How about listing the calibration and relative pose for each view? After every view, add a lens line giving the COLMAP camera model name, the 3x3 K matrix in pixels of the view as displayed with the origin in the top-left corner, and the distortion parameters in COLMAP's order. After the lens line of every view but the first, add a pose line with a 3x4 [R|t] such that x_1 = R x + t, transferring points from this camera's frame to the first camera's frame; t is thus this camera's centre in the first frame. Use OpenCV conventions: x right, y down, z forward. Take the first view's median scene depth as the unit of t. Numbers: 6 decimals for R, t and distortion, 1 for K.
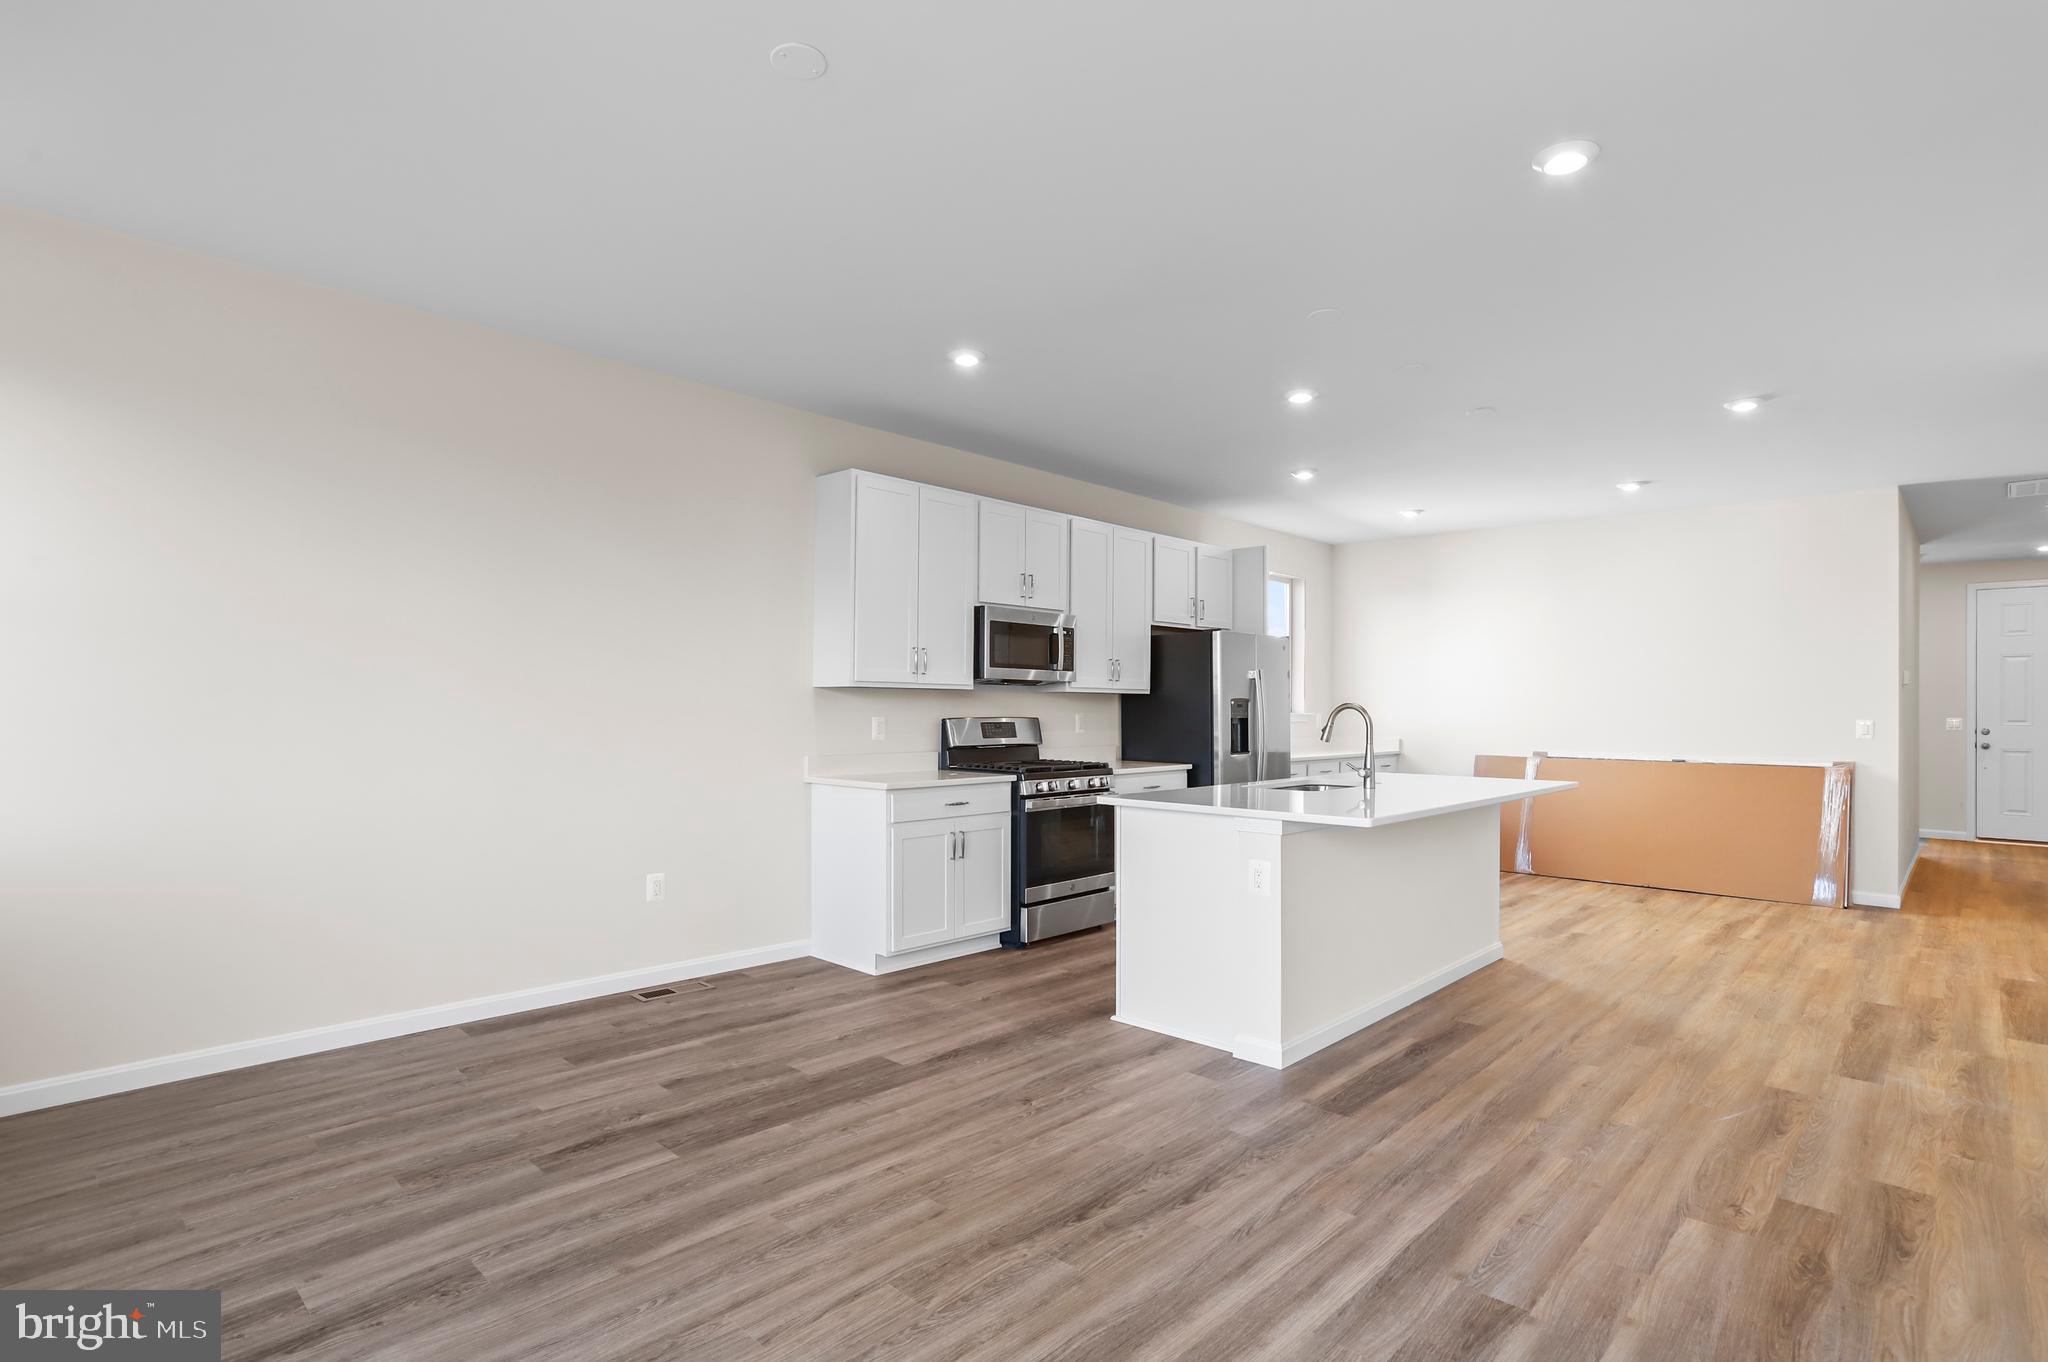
lens RADIAL K [[1014.8, 0, 1024.7], [0, 1014.8, 697.8], [0, 0, 1]] dist [-0.031686, 0.000482]
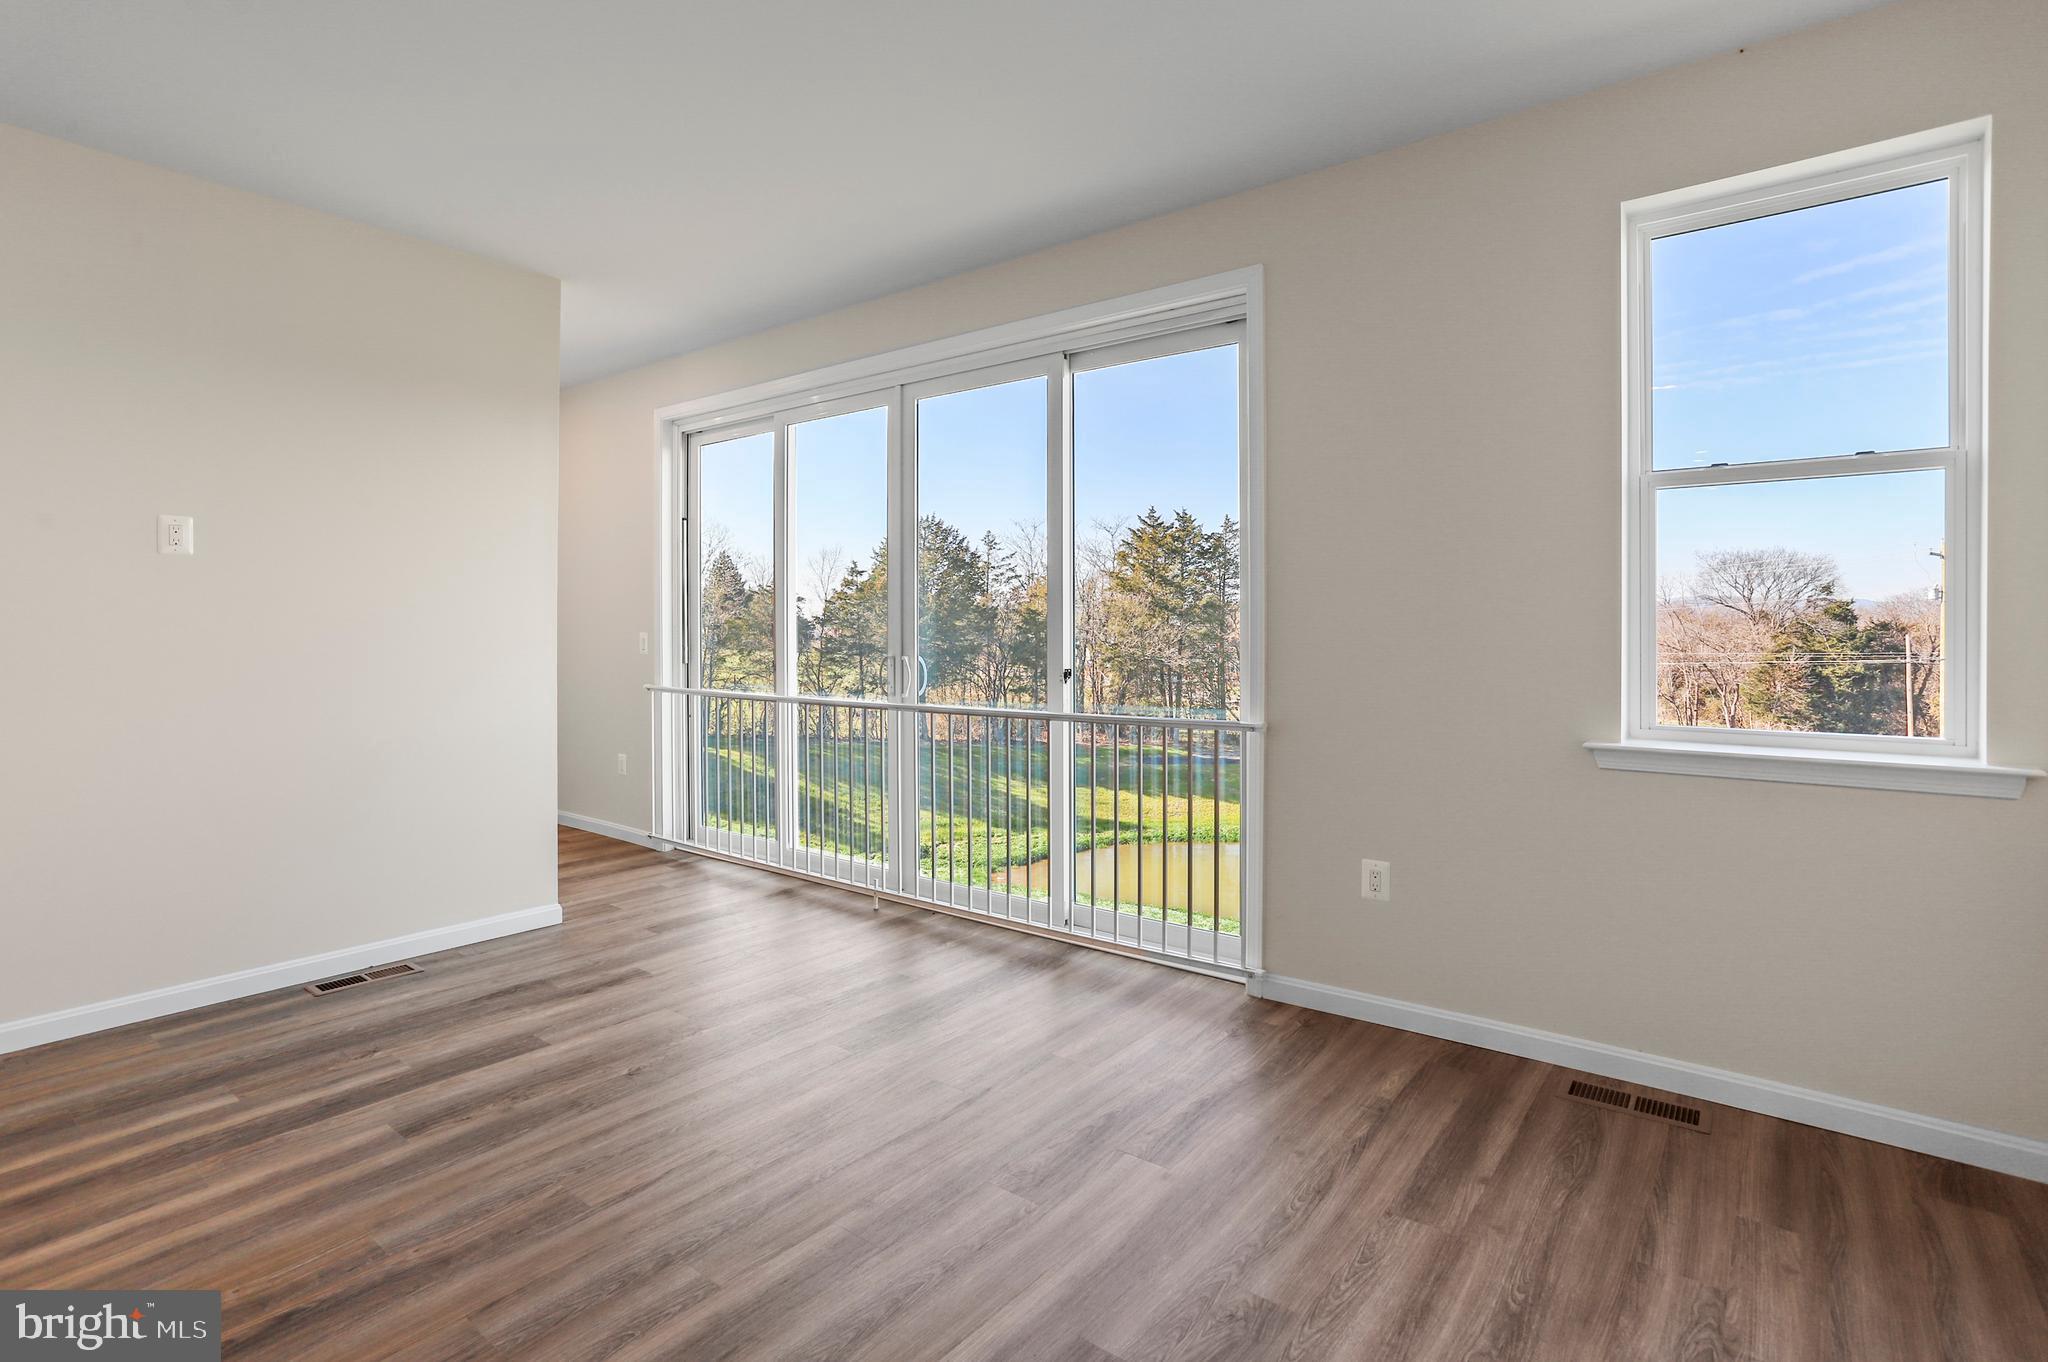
lens RADIAL K [[989.9, 0, 1027.4], [0, 989.9, 647.6], [0, 0, 1]] dist [0.001502, 0.000573]
pose [[-0.995223, -0.003628, -0.097556, -0.274275], [-0.004341, 0.999965, 0.007104, 0.013683], [0.097527, 0.007494, -0.995205, 1.182742]]
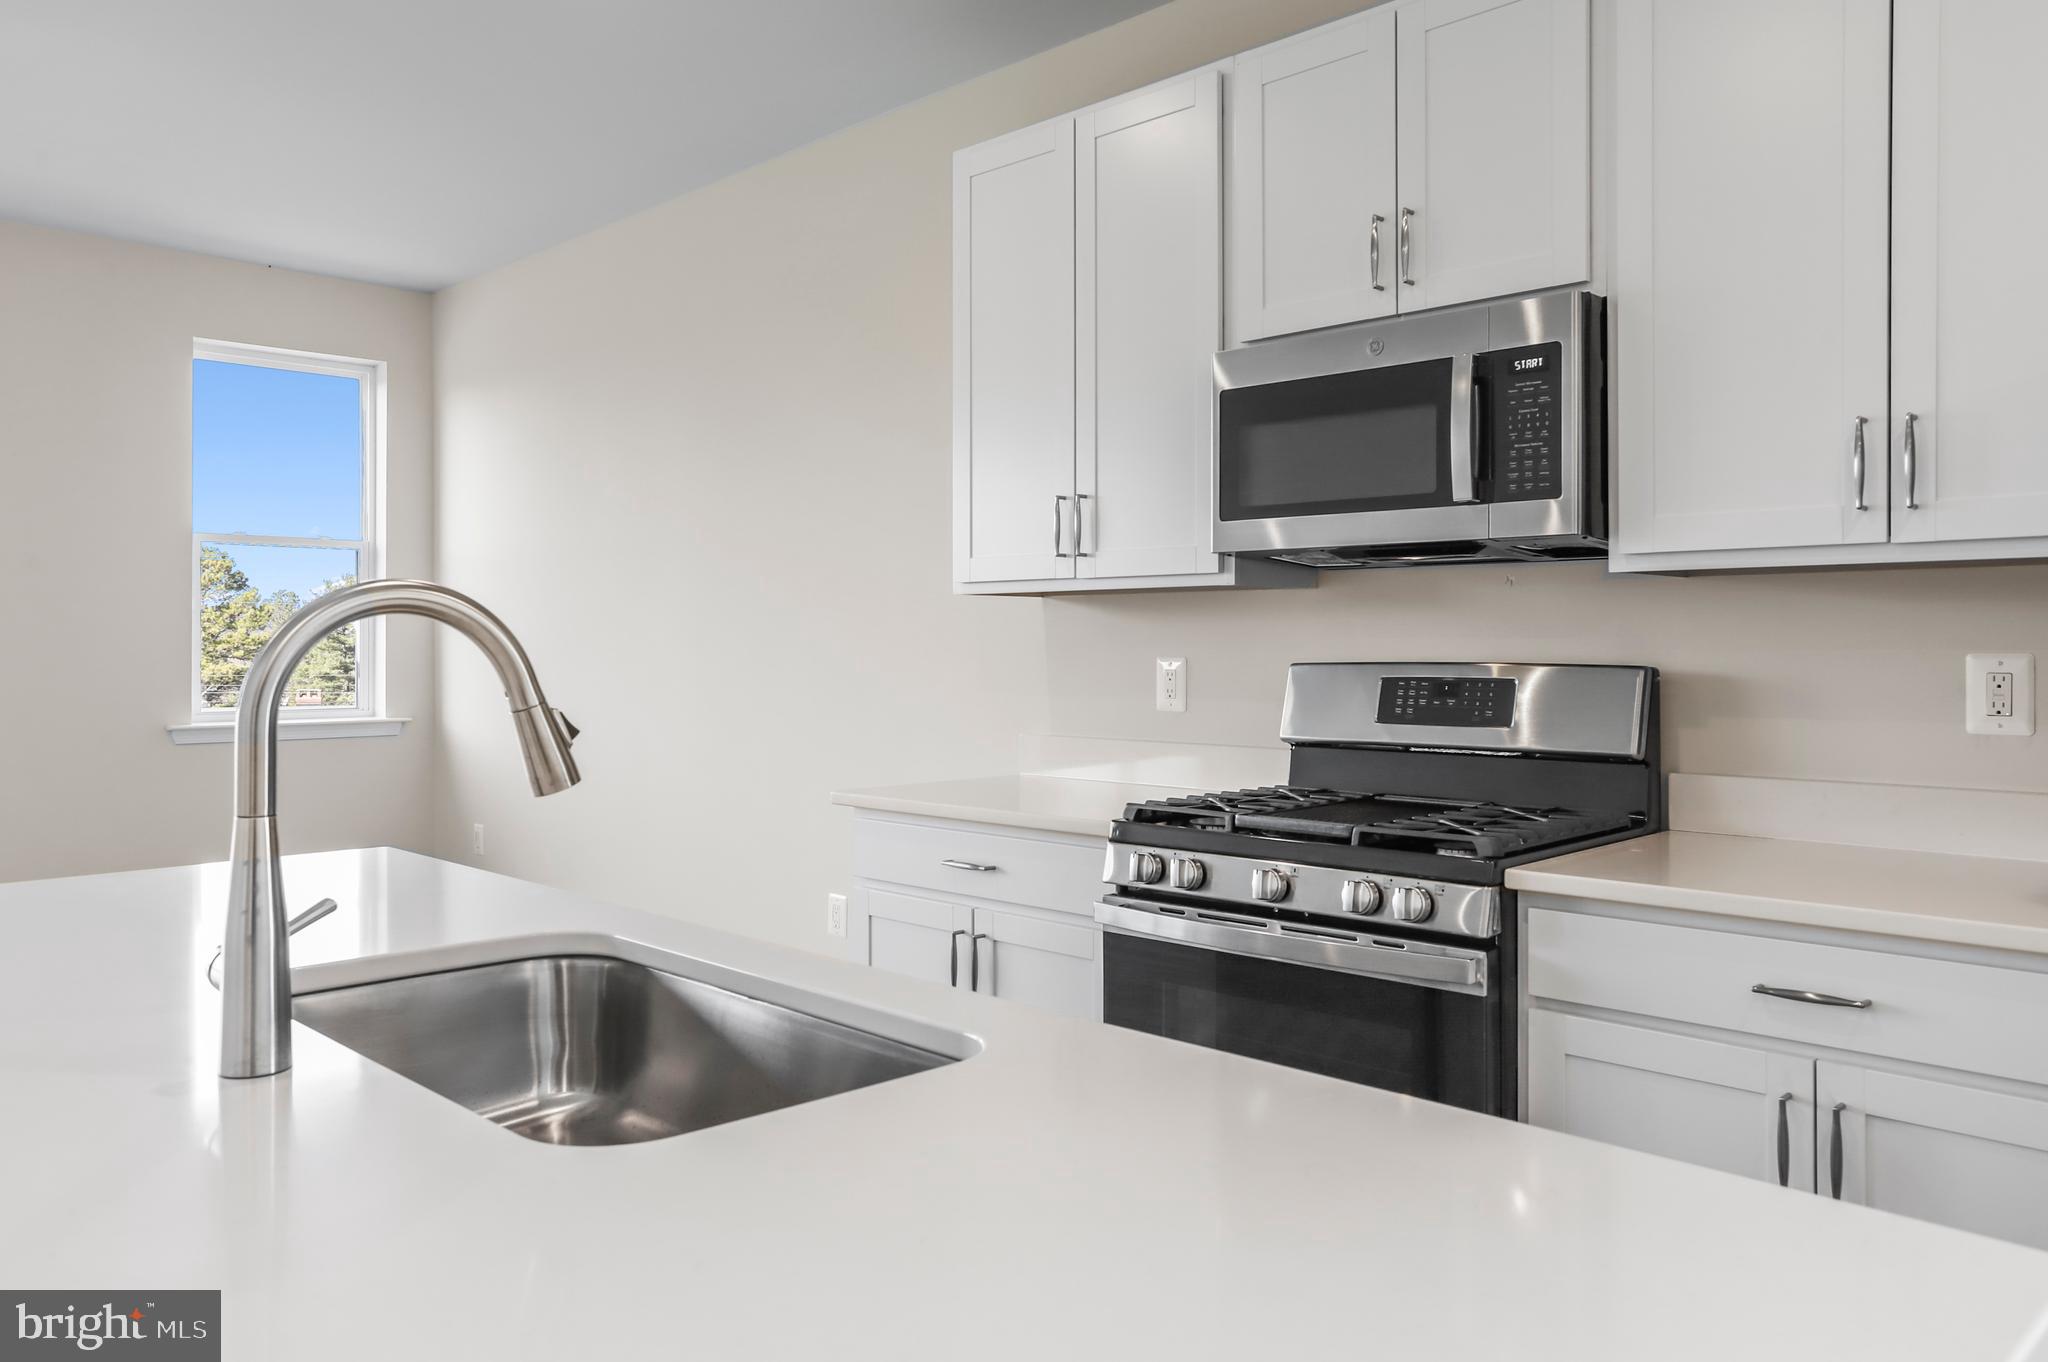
lens RADIAL K [[1502.1, 0, 1027.5], [0, 1502.1, 637.5], [0, 0, 1]] dist [-0.005041, 0.002431]
pose [[-0.030755, -0.009007, -0.999486, 0.743156], [0.010366, 0.999903, -0.009329, 0.022750], [0.999473, -0.010648, -0.030659, 1.409809]]
